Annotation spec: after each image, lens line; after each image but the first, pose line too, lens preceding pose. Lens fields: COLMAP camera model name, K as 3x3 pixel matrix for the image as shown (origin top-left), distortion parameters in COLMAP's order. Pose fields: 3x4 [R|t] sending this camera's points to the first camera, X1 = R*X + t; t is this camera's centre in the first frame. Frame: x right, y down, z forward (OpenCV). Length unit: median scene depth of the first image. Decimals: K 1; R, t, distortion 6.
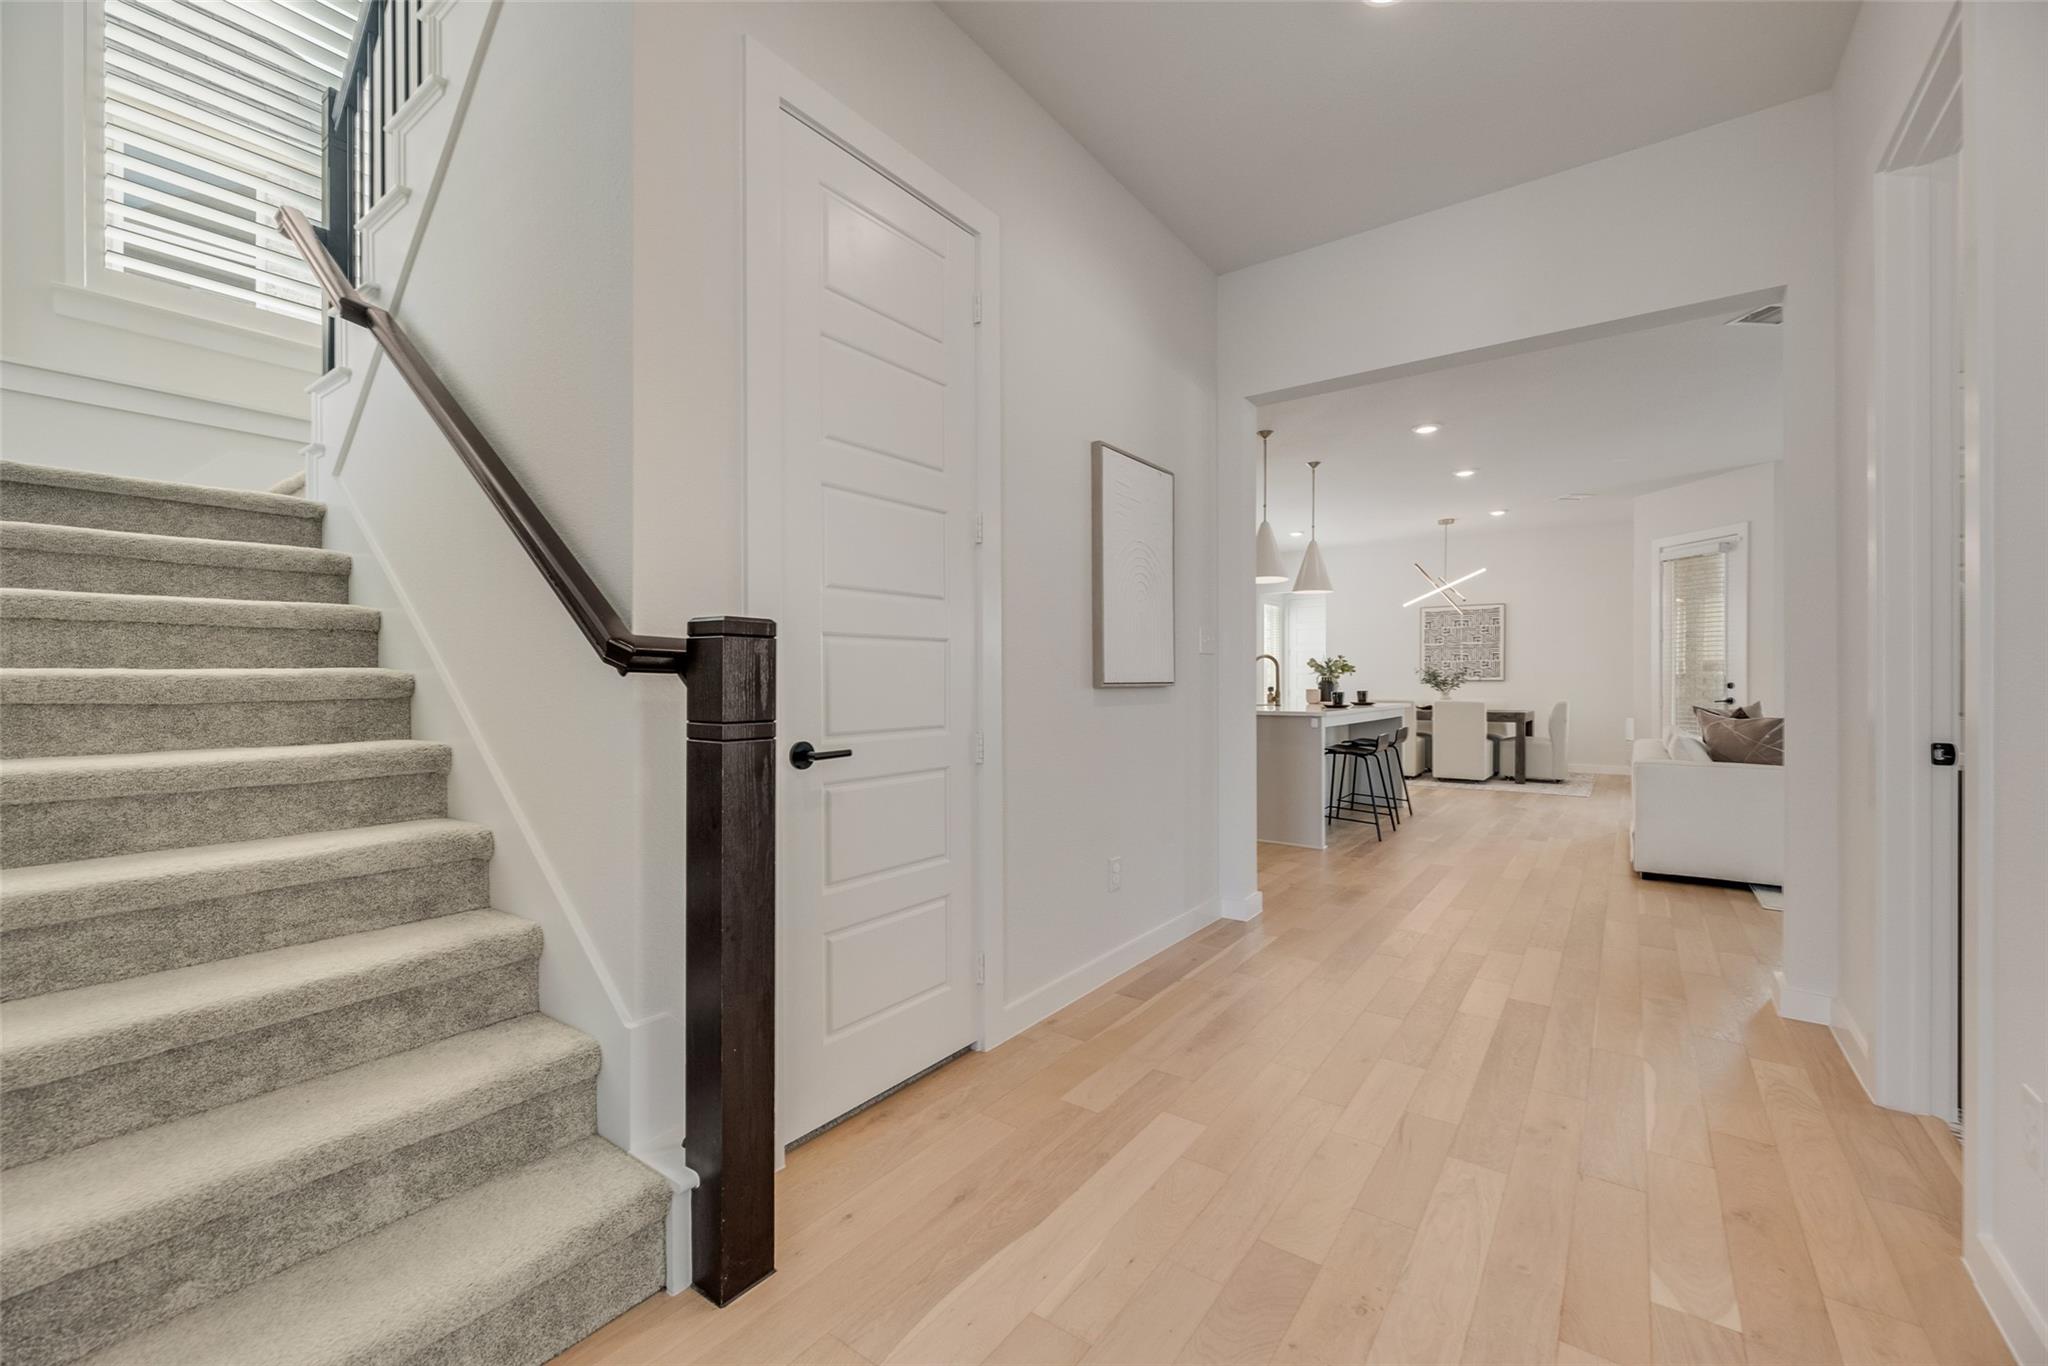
lens RADIAL K [[829.9, 0, 1024.0], [0, 829.9, 683.0], [0, 0, 1]] dist [-0.000574, -0.000051]
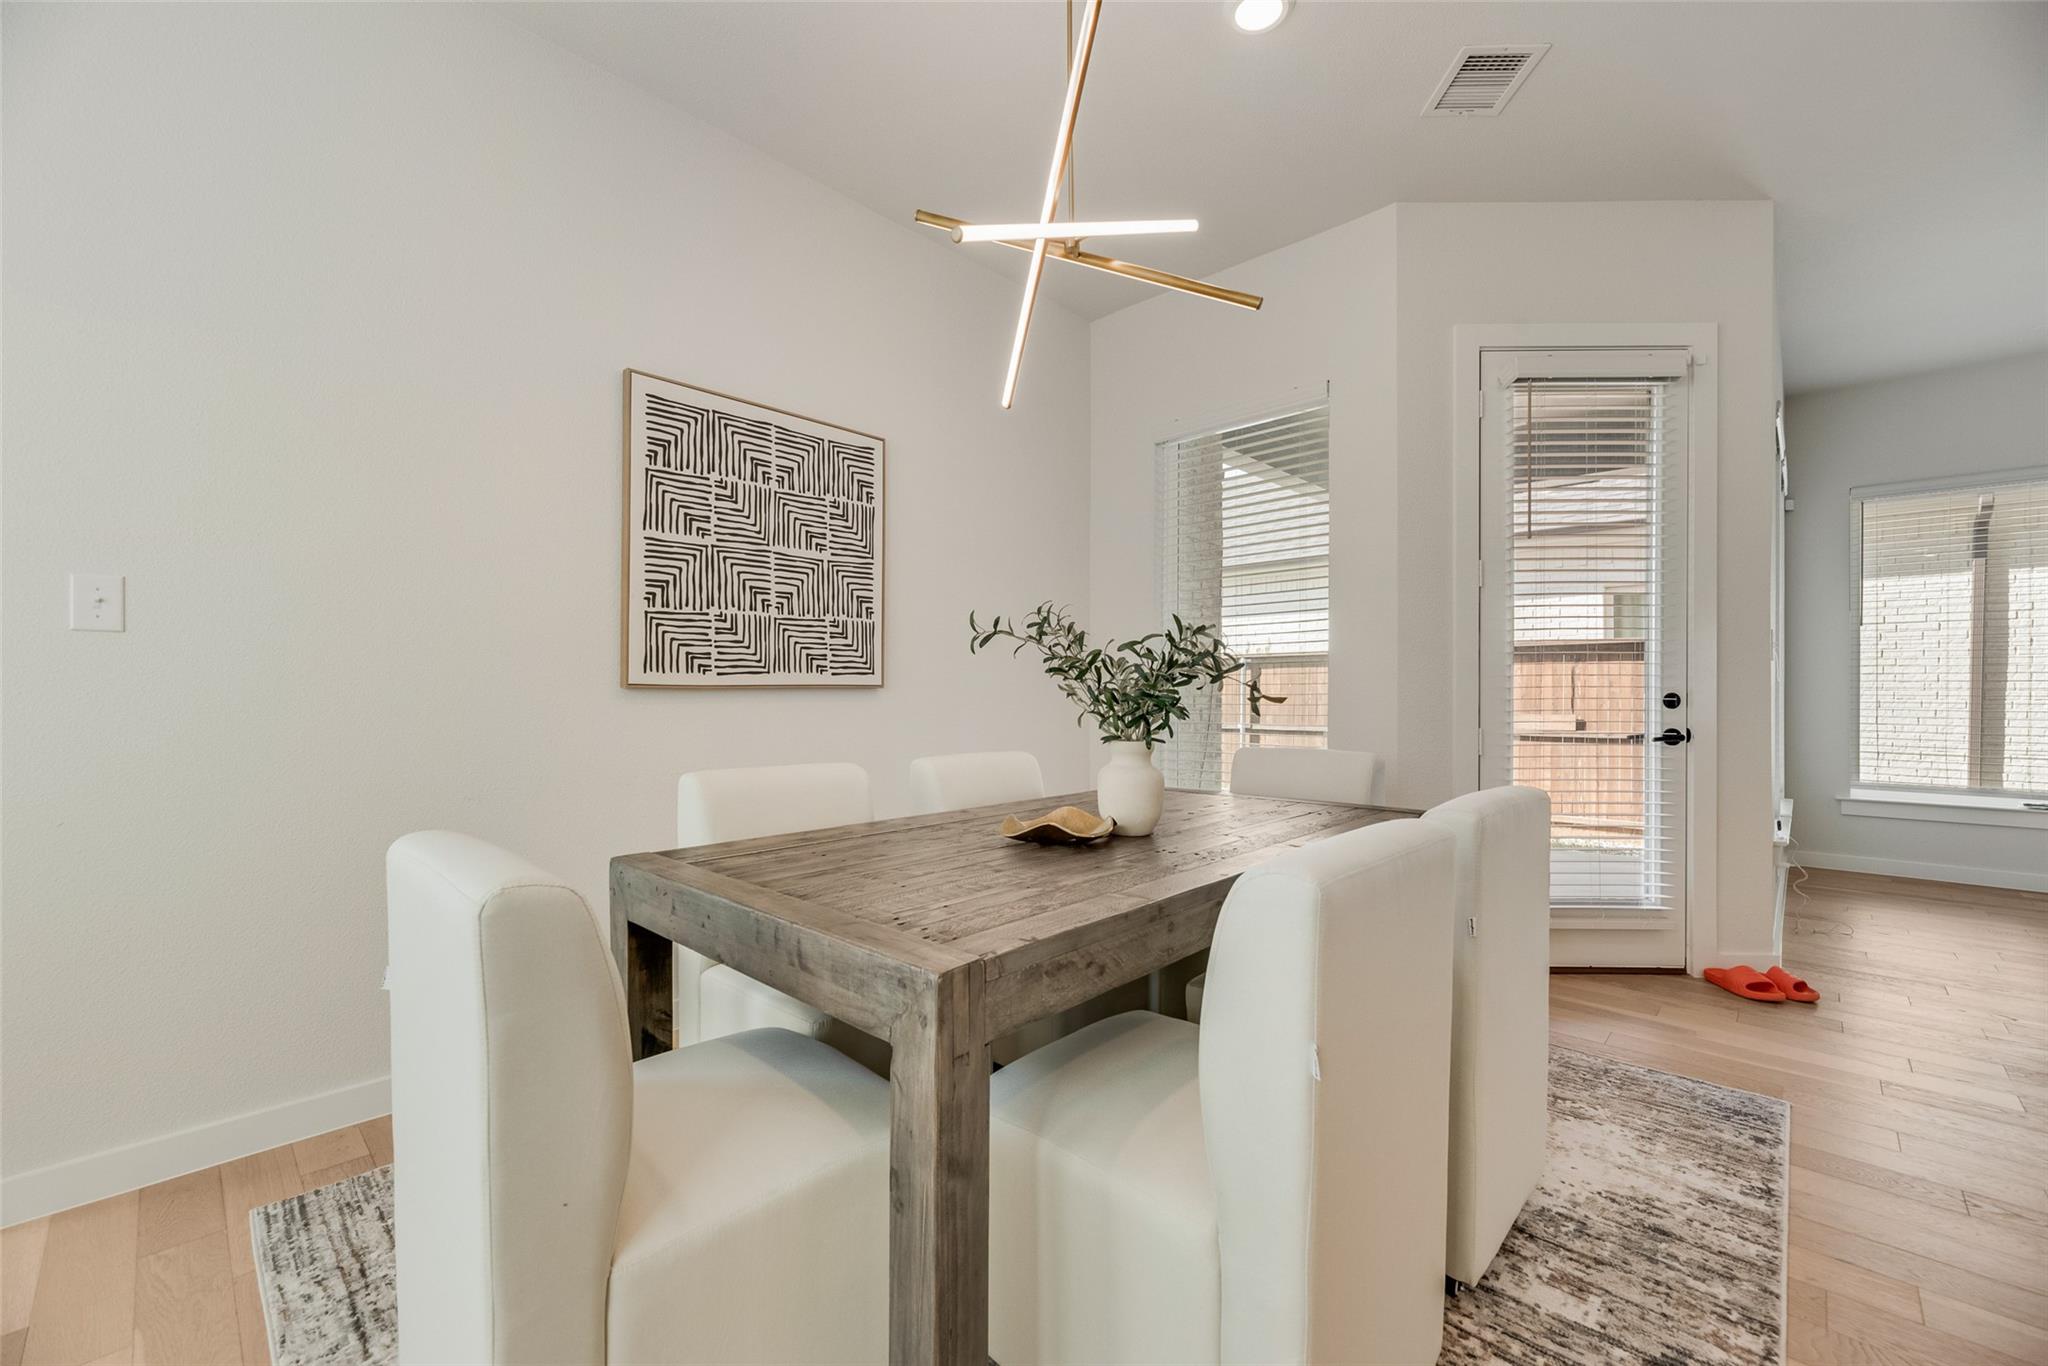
lens RADIAL K [[829.9, 0, 1024.0], [0, 829.9, 683.0], [0, 0, 1]] dist [-0.000574, -0.000051]
pose [[0.119743, 0.004073, 0.992797, 0.275371], [0.000380, 0.999991, -0.004148, -0.002922], [-0.992805, 0.000874, 0.119741, 0.905985]]
